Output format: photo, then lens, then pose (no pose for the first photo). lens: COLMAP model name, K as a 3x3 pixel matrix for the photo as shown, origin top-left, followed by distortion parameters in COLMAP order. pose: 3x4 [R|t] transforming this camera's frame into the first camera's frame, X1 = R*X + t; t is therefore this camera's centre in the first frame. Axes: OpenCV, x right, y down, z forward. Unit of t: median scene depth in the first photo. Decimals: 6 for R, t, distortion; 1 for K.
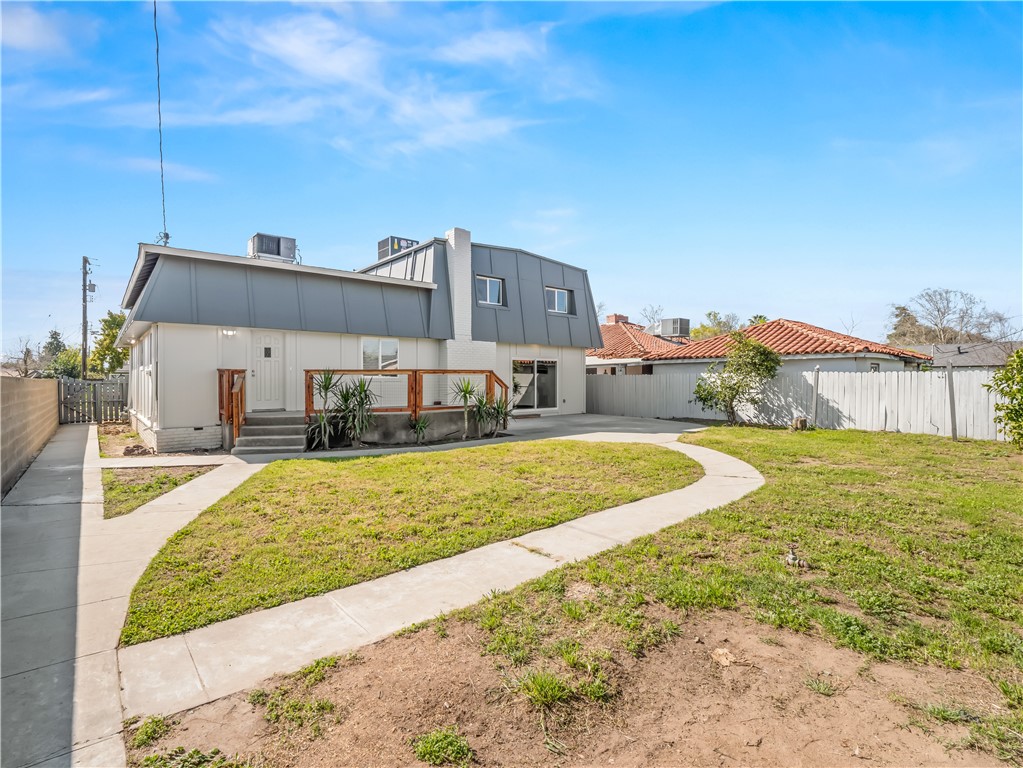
lens RADIAL K [[494.3, 0, 508.6], [0, 494.3, 382.0], [0, 0, 1]] dist [-0.009221, -0.005028]
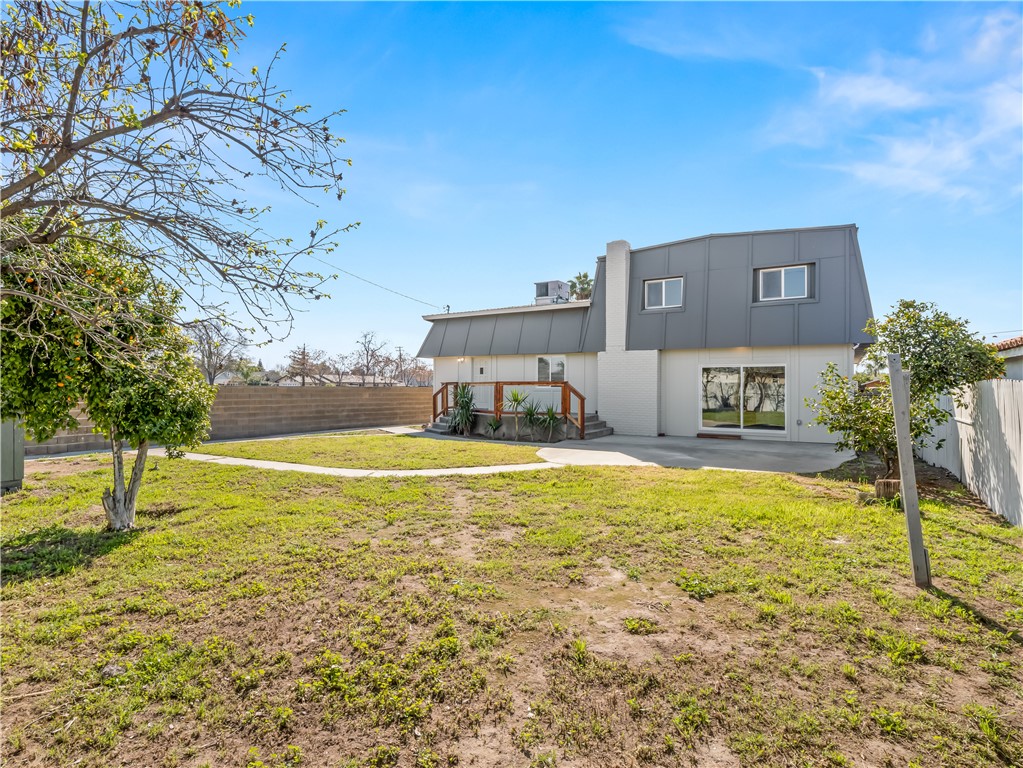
lens RADIAL K [[506.3, 0, 511.5], [0, 506.3, 384.0], [0, 0, 1]] dist [0.000113, -0.000763]
pose [[0.329193, -0.004301, -0.944253, 0.836413], [-0.013675, 0.999863, -0.009322, -0.005673], [0.944164, 0.015982, 0.329089, 0.475252]]
